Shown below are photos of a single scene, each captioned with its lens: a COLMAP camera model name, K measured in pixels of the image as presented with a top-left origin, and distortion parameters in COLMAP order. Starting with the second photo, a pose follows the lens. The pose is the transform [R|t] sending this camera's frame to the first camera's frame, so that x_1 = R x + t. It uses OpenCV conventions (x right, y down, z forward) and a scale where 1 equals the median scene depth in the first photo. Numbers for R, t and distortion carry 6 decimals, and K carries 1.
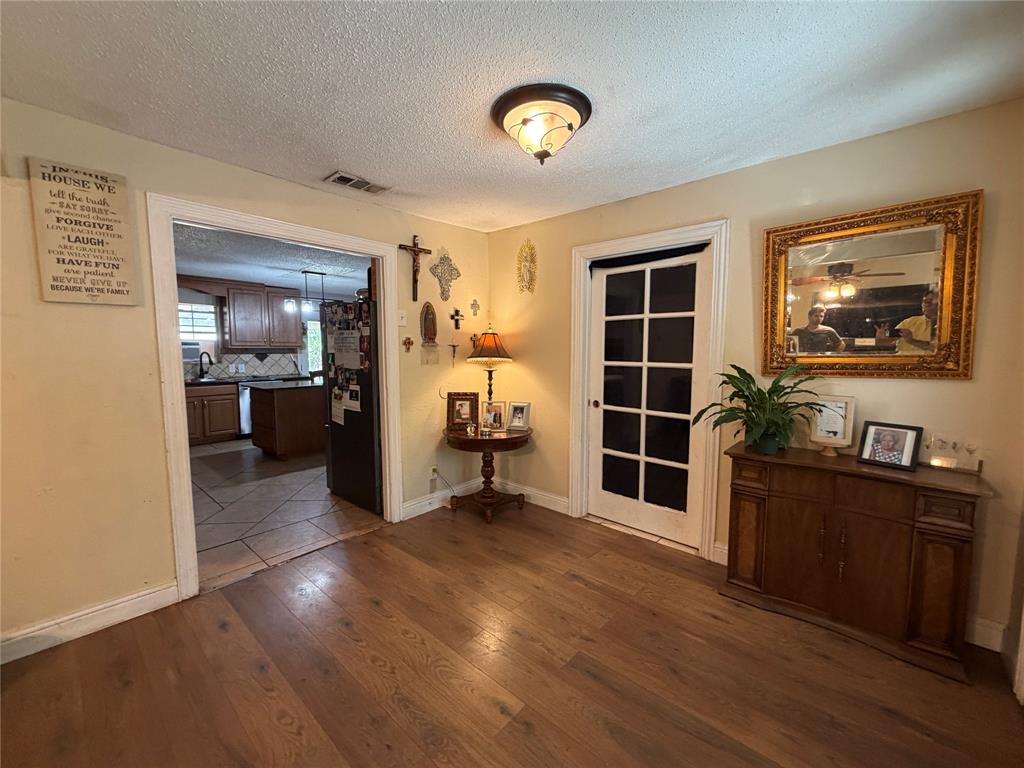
lens RADIAL K [[409.9, 0, 510.9], [0, 409.9, 384.5], [0, 0, 1]] dist [-0.001886, -0.000120]
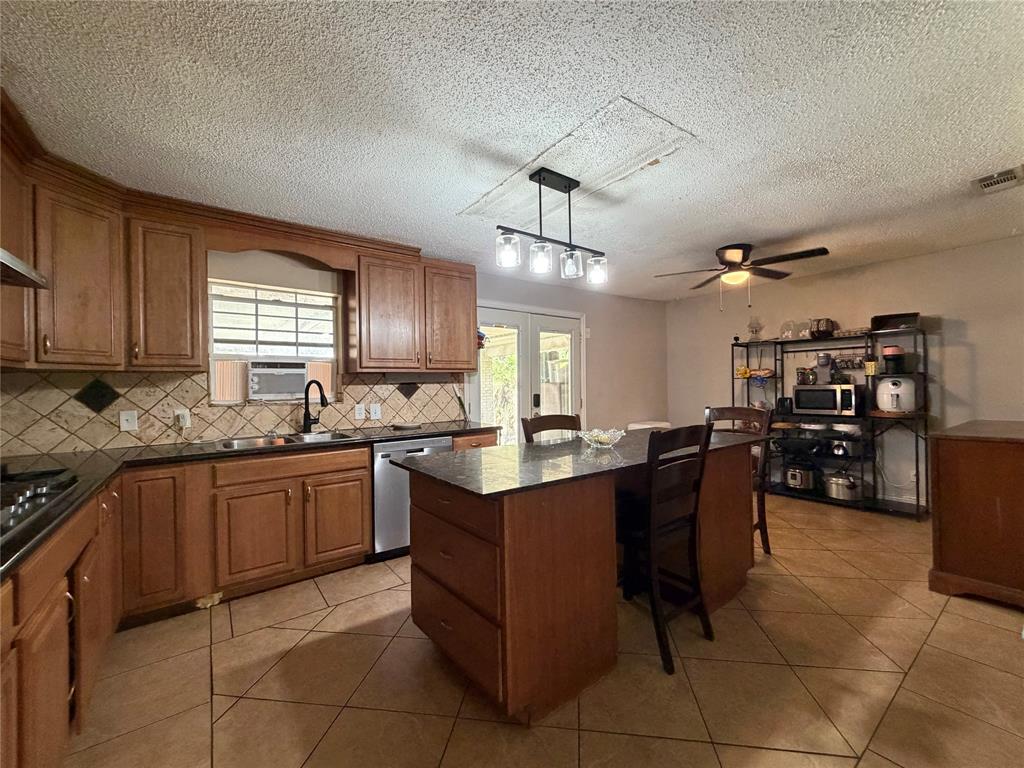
lens RADIAL K [[409.9, 0, 510.9], [0, 409.9, 384.5], [0, 0, 1]] dist [-0.001886, -0.000120]
pose [[0.979068, -0.016530, -0.202860, -0.394429], [0.000066, 0.996722, -0.080898, -0.032645], [0.203532, 0.079192, 0.975860, 0.539124]]
